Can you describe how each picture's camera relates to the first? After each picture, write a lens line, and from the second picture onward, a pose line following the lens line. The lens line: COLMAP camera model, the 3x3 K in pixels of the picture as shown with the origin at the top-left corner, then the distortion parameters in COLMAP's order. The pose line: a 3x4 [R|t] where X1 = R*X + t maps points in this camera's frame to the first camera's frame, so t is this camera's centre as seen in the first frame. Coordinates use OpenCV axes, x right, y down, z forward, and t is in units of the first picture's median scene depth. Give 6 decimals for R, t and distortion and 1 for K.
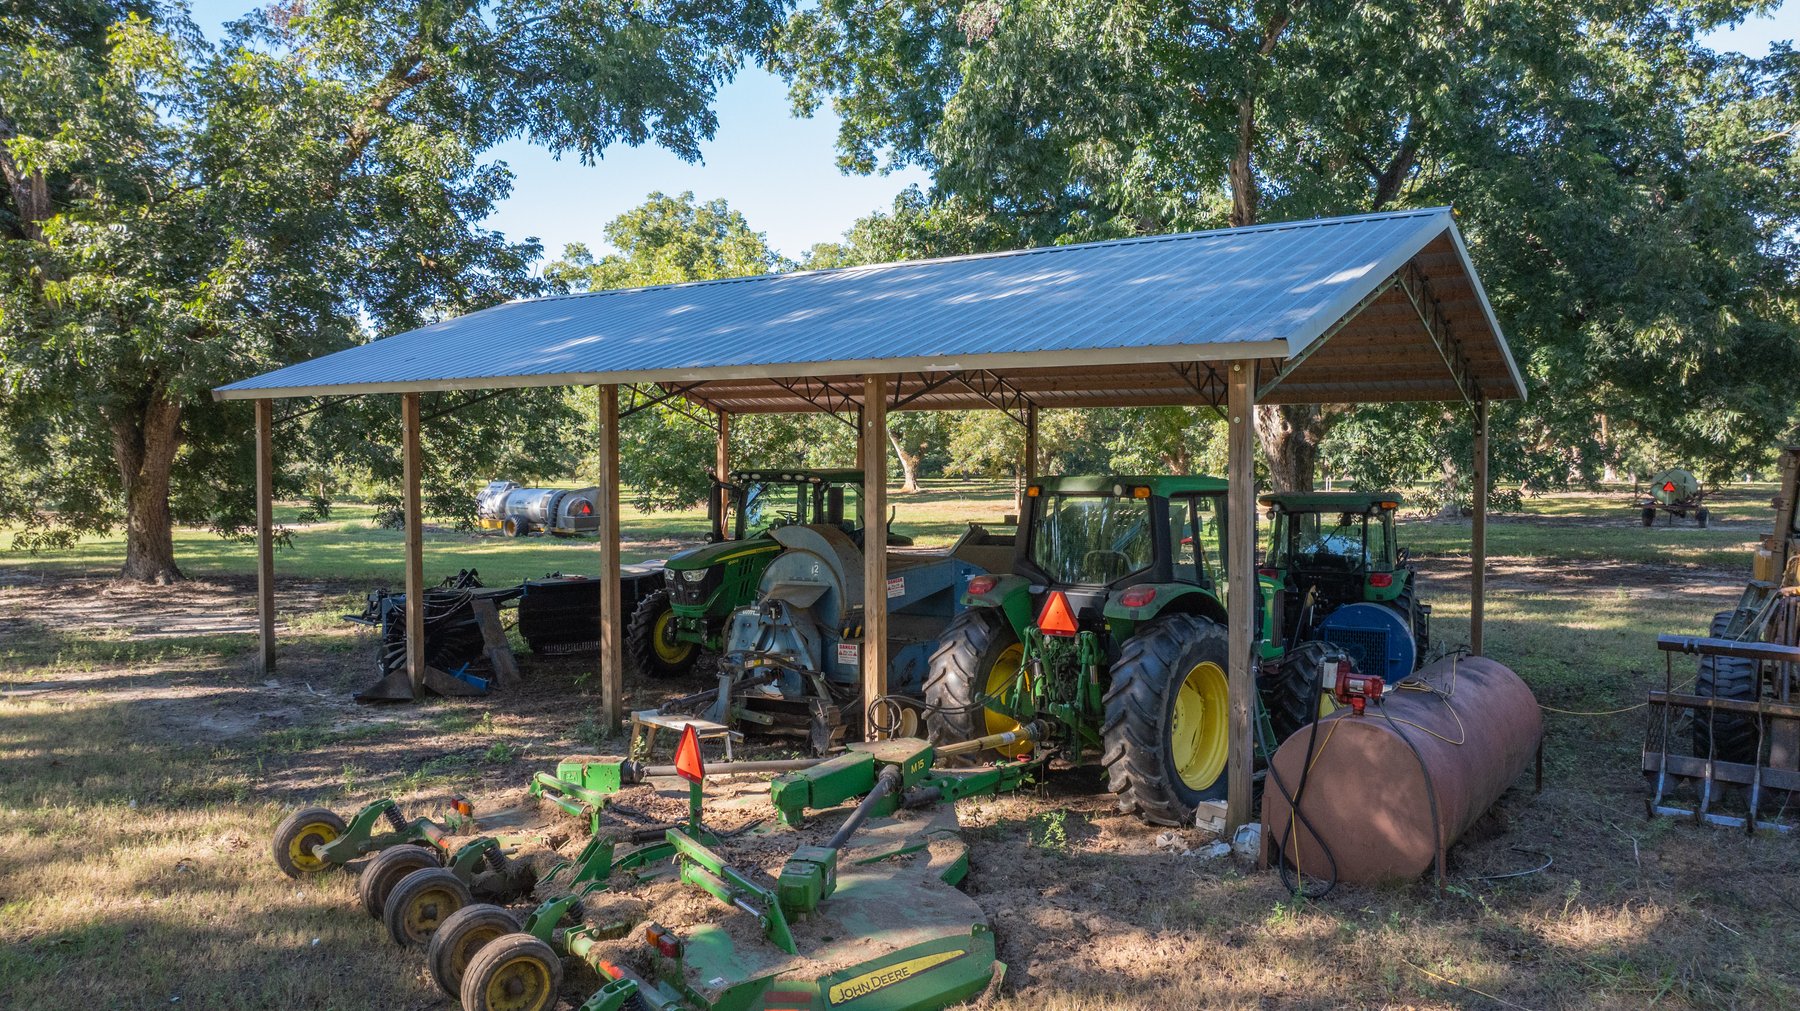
lens RADIAL K [[1262.7, 0, 902.4], [0, 1262.7, 520.7], [0, 0, 1]] dist [-0.020034, 0.016079]
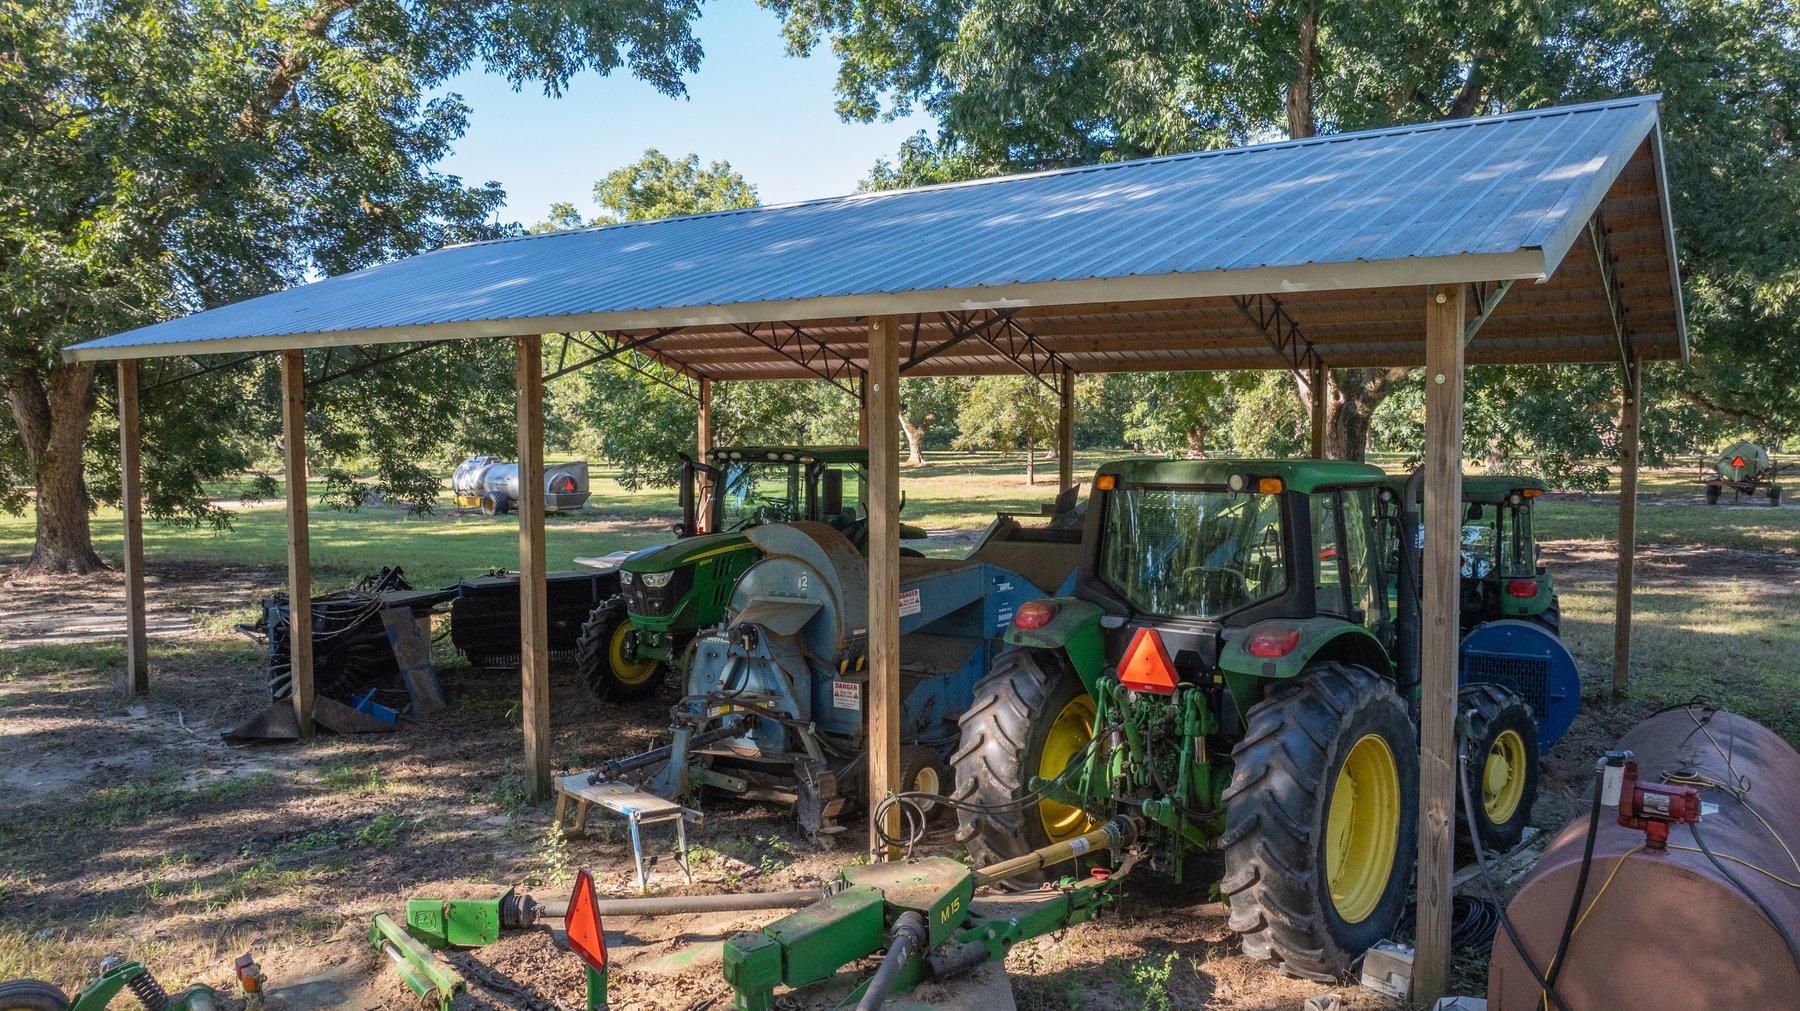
lens RADIAL K [[1262.7, 0, 935.5], [0, 1262.7, 550.9], [0, 0, 1]] dist [-0.020034, 0.016079]
pose [[0.999729, -0.002085, 0.023185, -0.003965], [0.001009, 0.998925, 0.046336, -0.007952], [-0.023256, -0.046300, 0.998657, 0.131463]]
